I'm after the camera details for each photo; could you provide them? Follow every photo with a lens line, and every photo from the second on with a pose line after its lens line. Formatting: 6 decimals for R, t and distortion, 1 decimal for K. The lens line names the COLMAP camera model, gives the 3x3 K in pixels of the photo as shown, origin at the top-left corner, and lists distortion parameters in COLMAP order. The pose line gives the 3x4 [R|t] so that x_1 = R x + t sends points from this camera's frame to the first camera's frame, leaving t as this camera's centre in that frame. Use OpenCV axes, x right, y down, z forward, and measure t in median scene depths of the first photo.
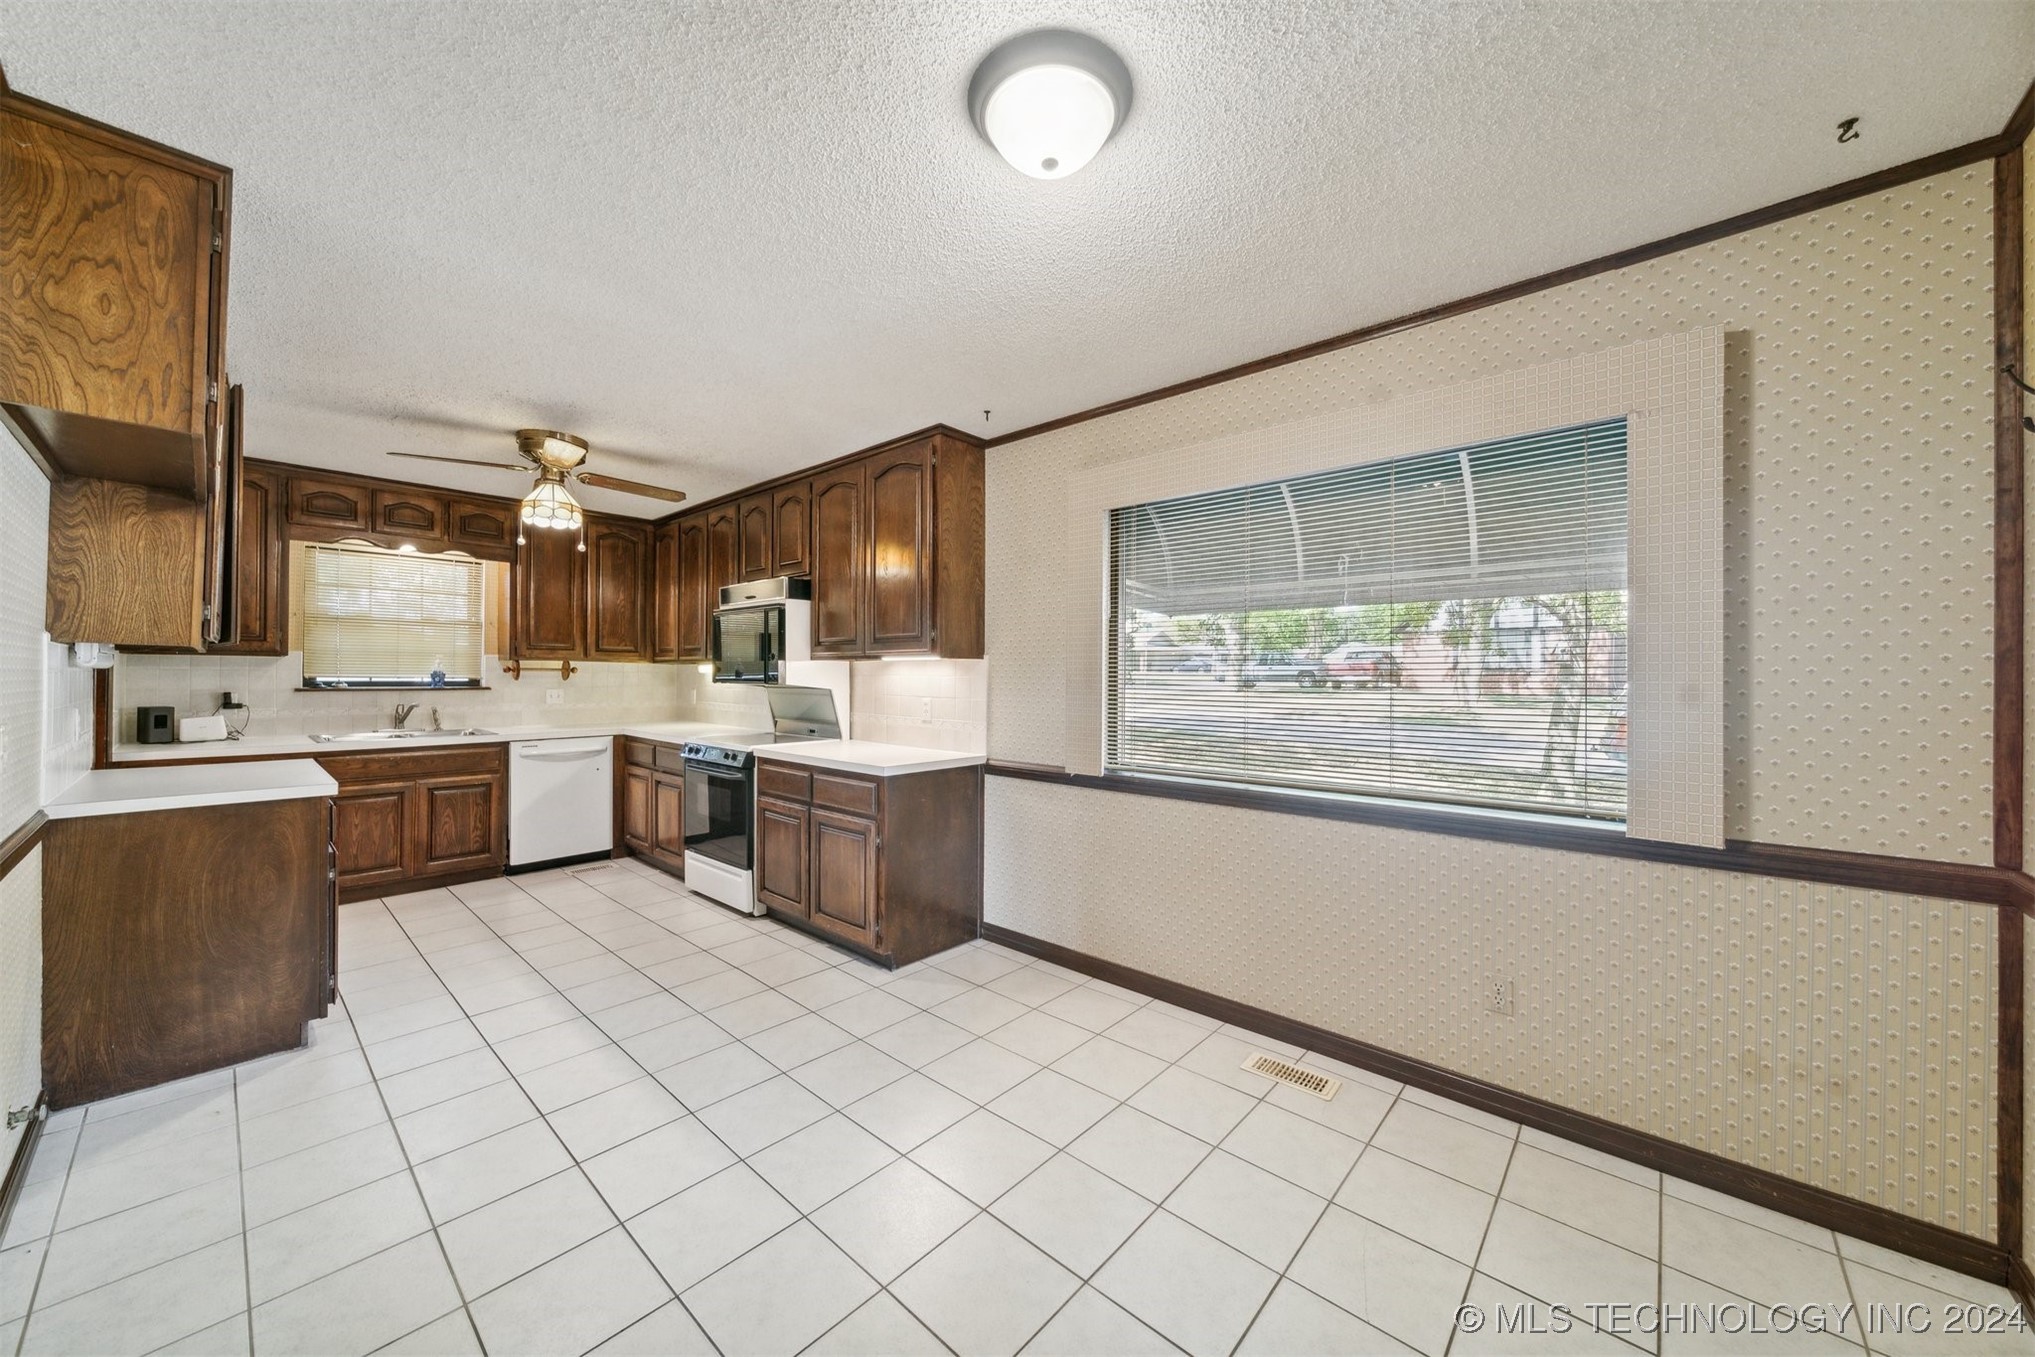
lens RADIAL K [[734.7, 0, 1017.0], [0, 734.7, 675.3], [0, 0, 1]] dist [-0.000583, -0.000020]
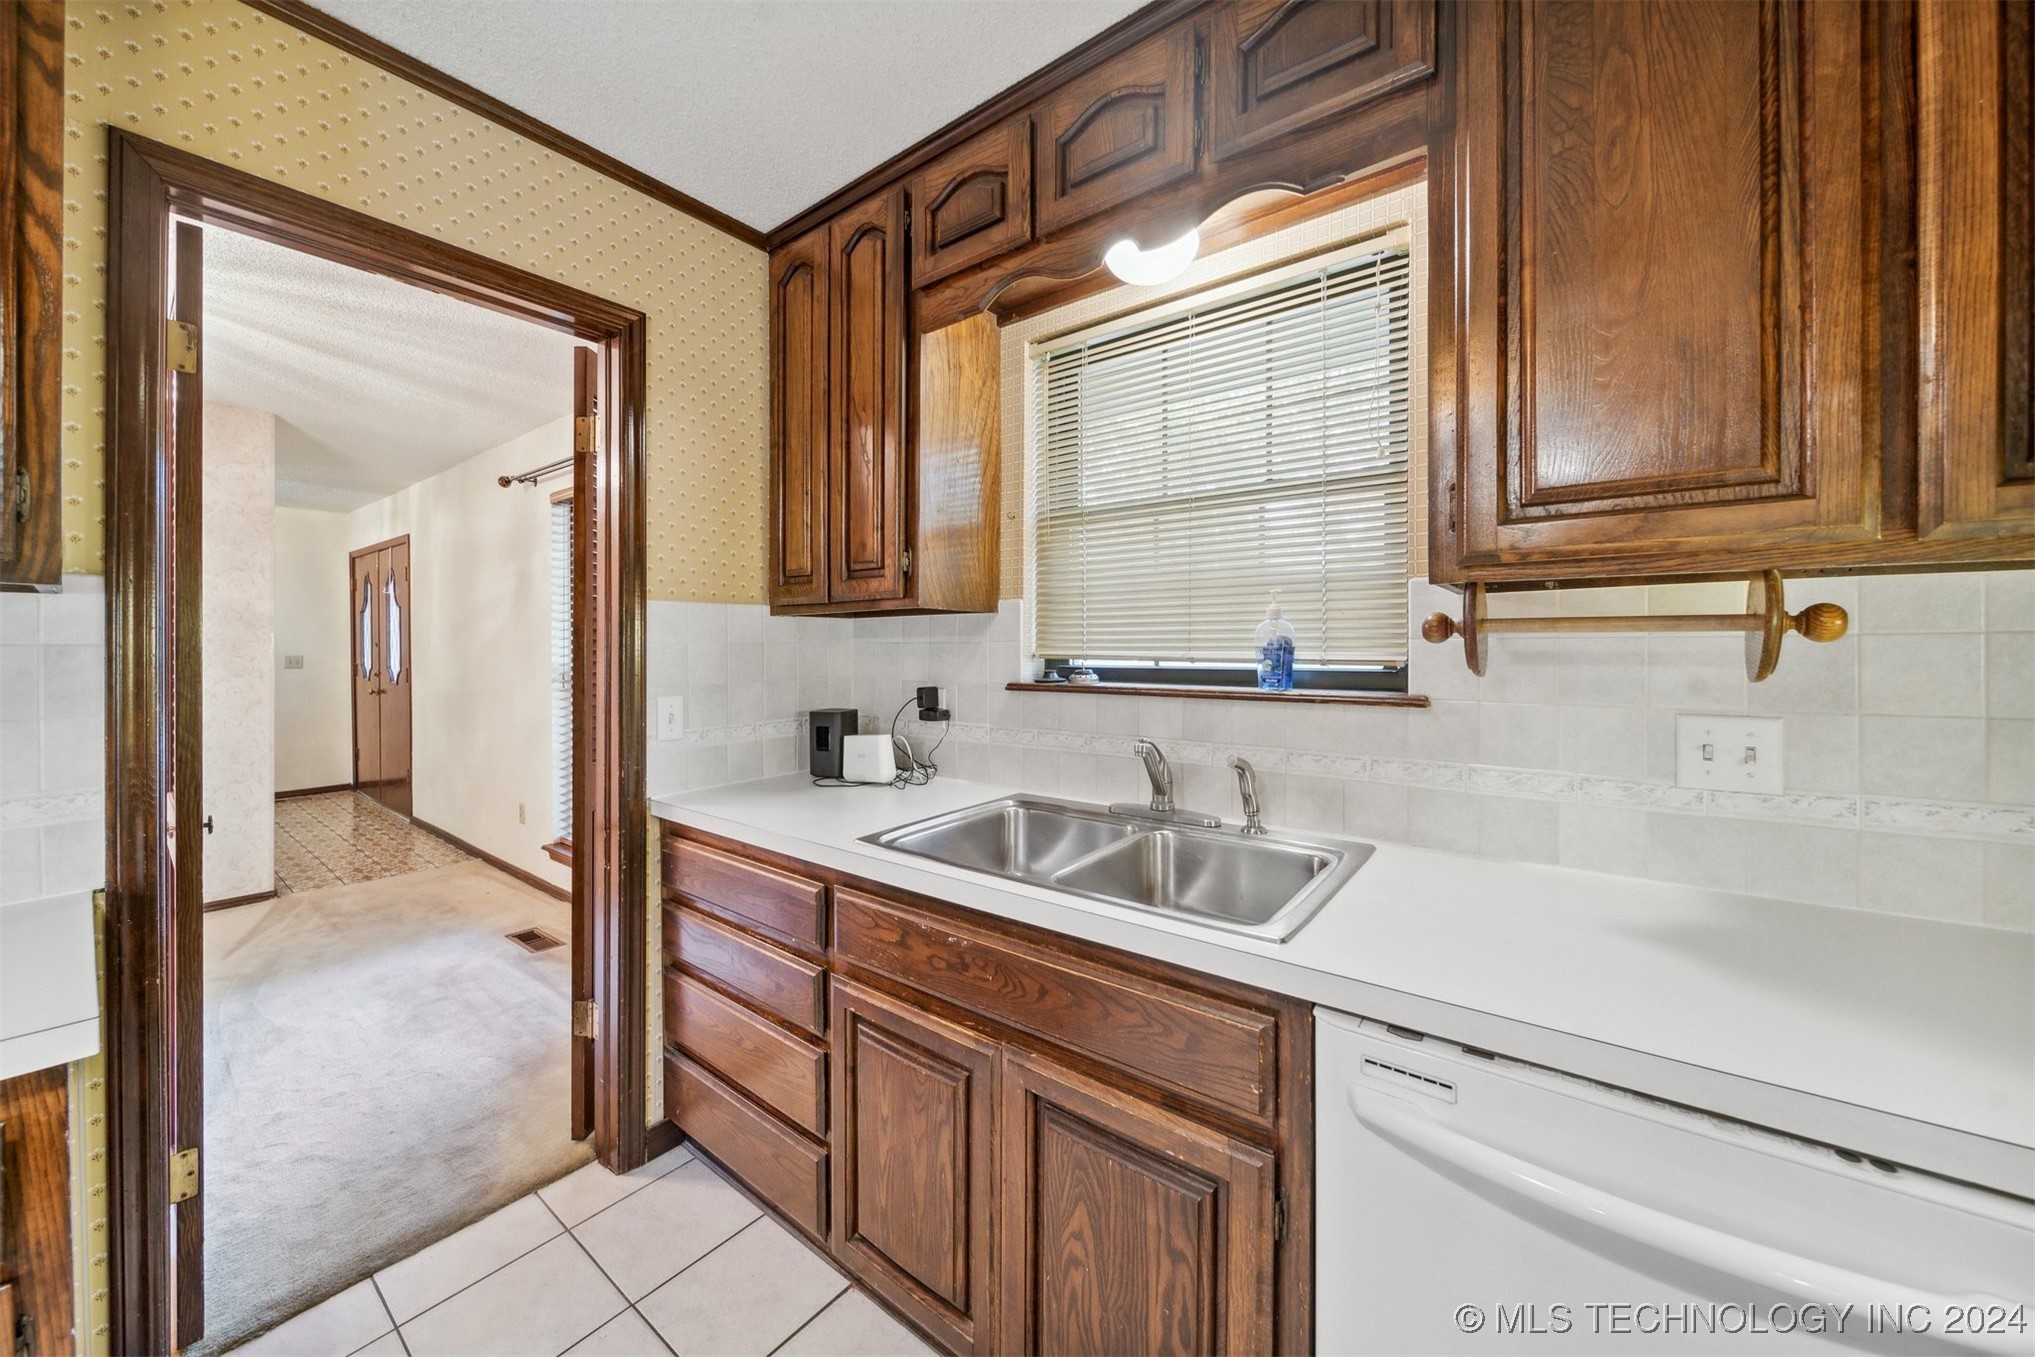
lens RADIAL K [[734.7, 0, 1002.9], [0, 734.7, 645.4], [0, 0, 1]] dist [-0.000583, -0.000020]
pose [[0.054109, -0.001542, -0.998534, -0.506408], [0.009867, 0.999951, -0.001010, -0.003992], [0.998486, -0.009798, 0.054122, 0.914950]]
